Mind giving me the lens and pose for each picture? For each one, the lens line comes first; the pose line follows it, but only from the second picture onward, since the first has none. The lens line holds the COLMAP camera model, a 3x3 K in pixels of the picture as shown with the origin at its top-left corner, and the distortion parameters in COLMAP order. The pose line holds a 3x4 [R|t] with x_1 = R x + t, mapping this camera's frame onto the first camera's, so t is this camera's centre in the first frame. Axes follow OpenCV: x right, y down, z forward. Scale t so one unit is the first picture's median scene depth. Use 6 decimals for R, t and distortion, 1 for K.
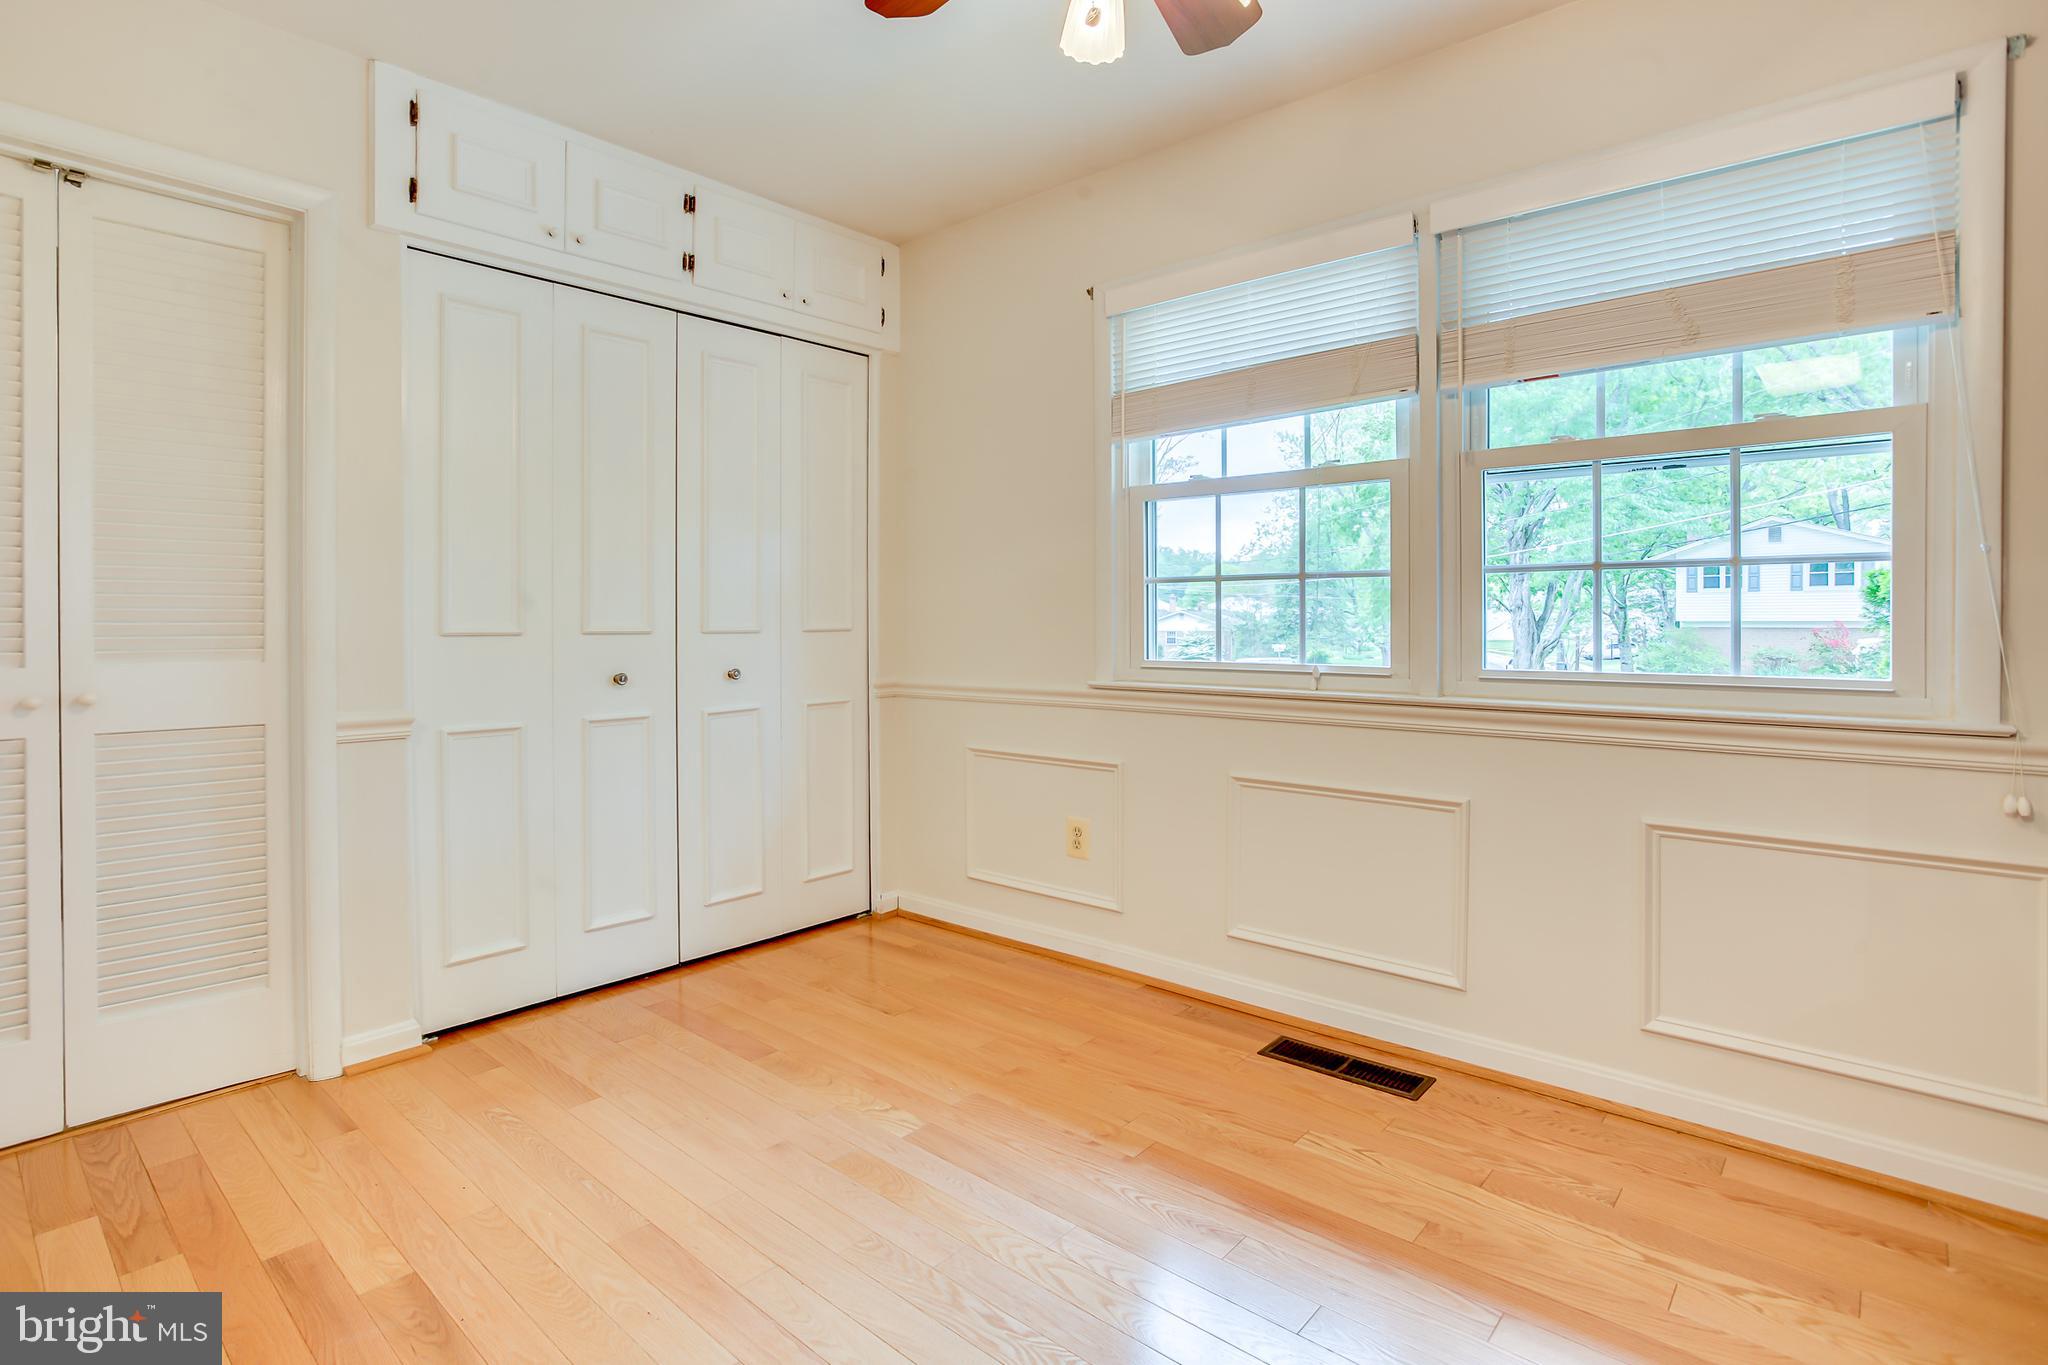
lens RADIAL K [[1011.1, 0, 1022.1], [0, 1011.1, 631.8], [0, 0, 1]] dist [-0.045923, 0.018737]
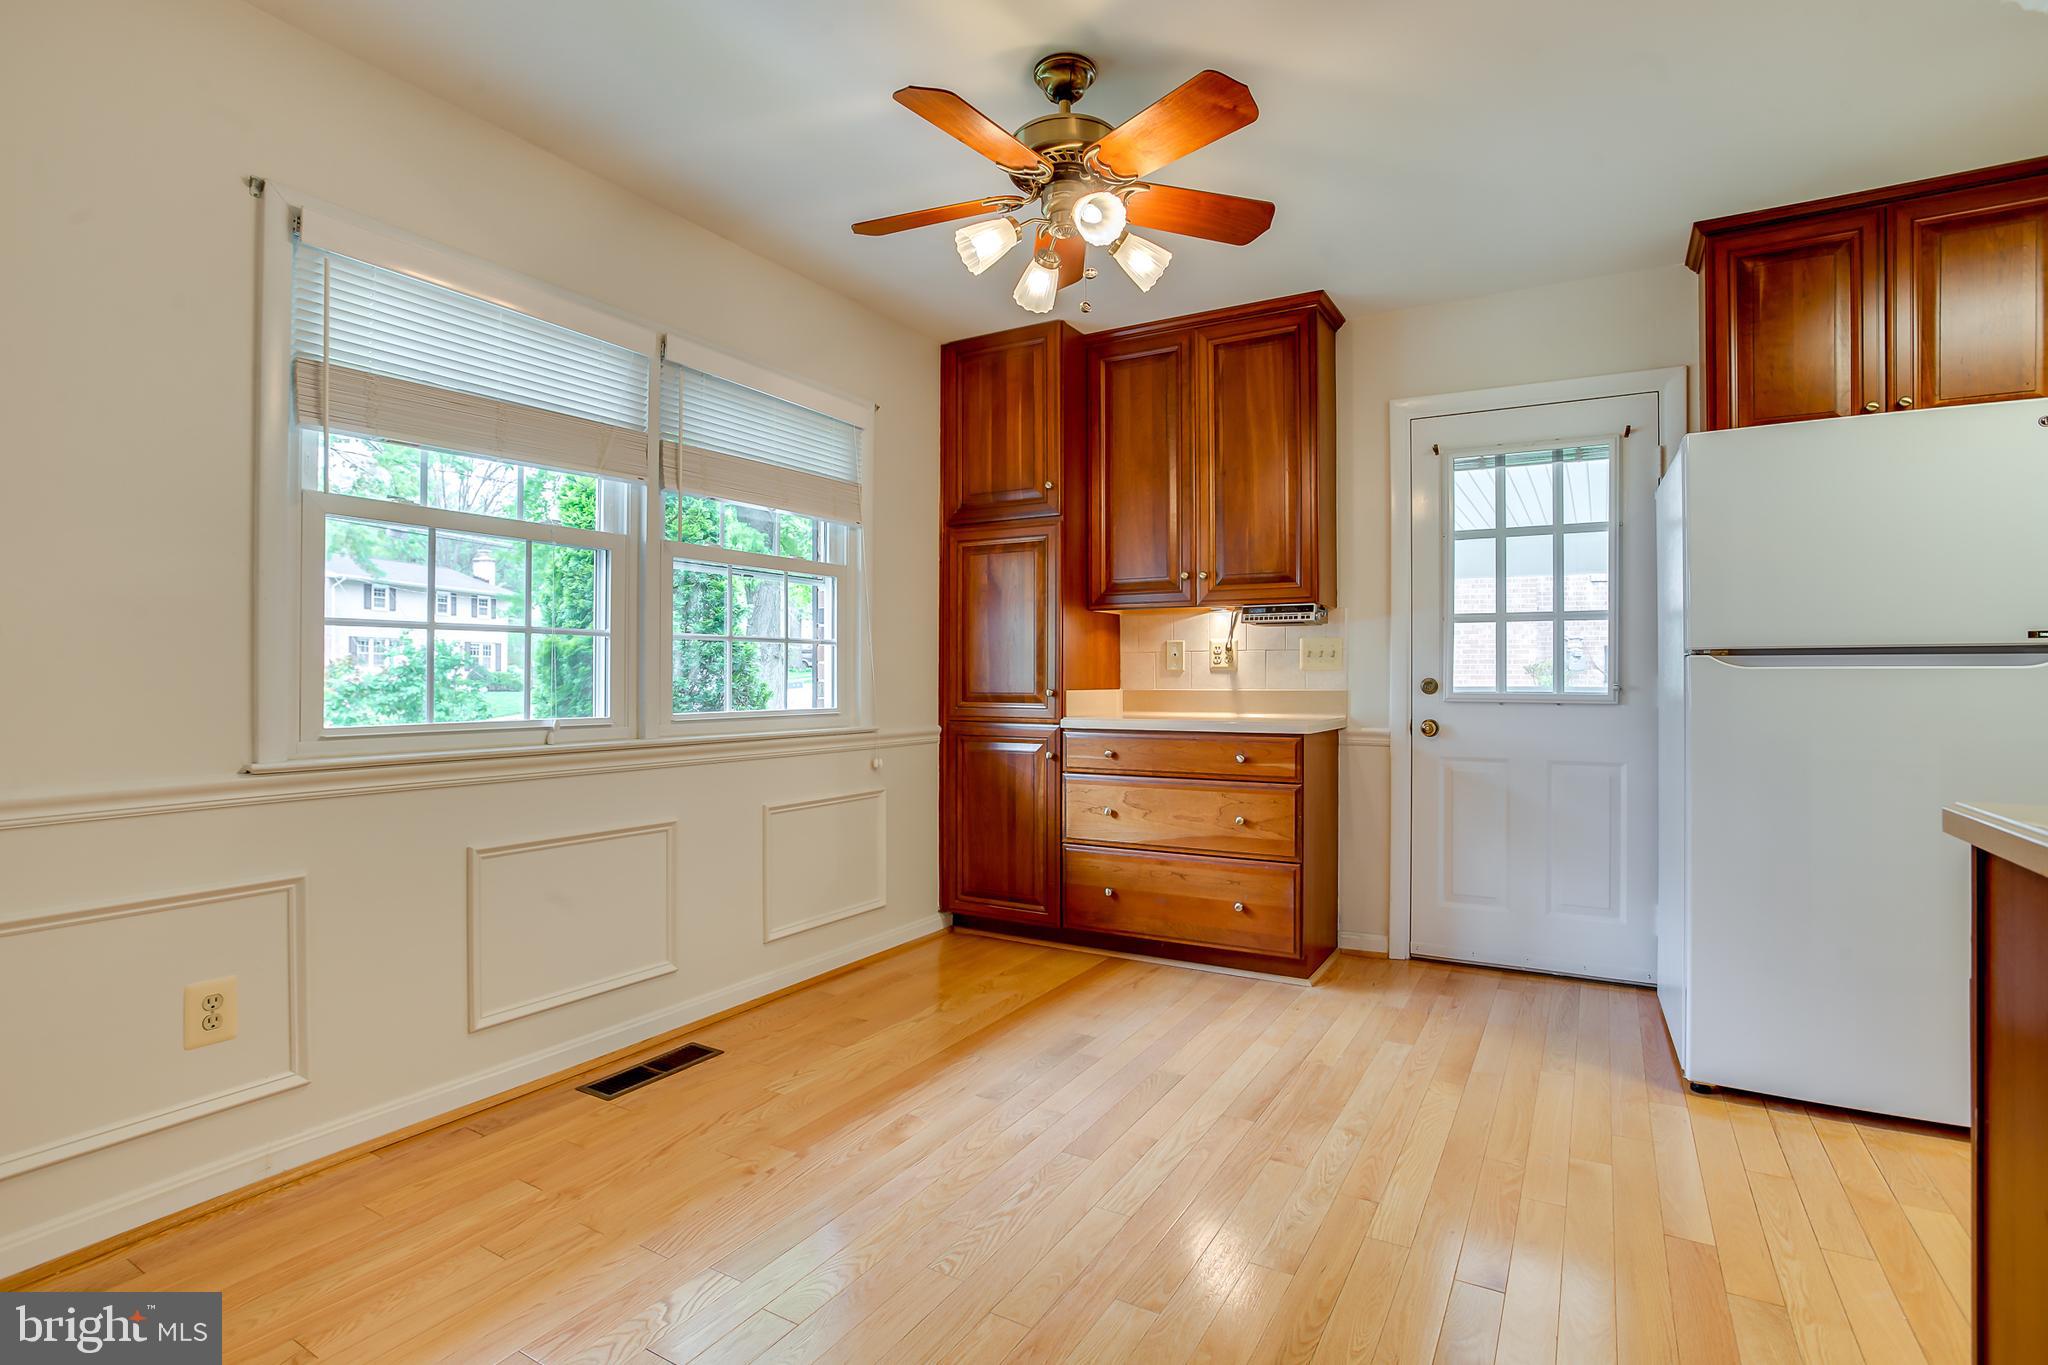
lens RADIAL K [[1007.0, 0, 1022.4], [0, 1007.0, 676.5], [0, 0, 1]] dist [-0.043382, 0.017356]
pose [[-0.191057, 0.002554, 0.981576, -0.841328], [0.010922, 0.999940, -0.000475, -0.004379], [-0.981518, 0.010630, -0.191074, 0.780484]]
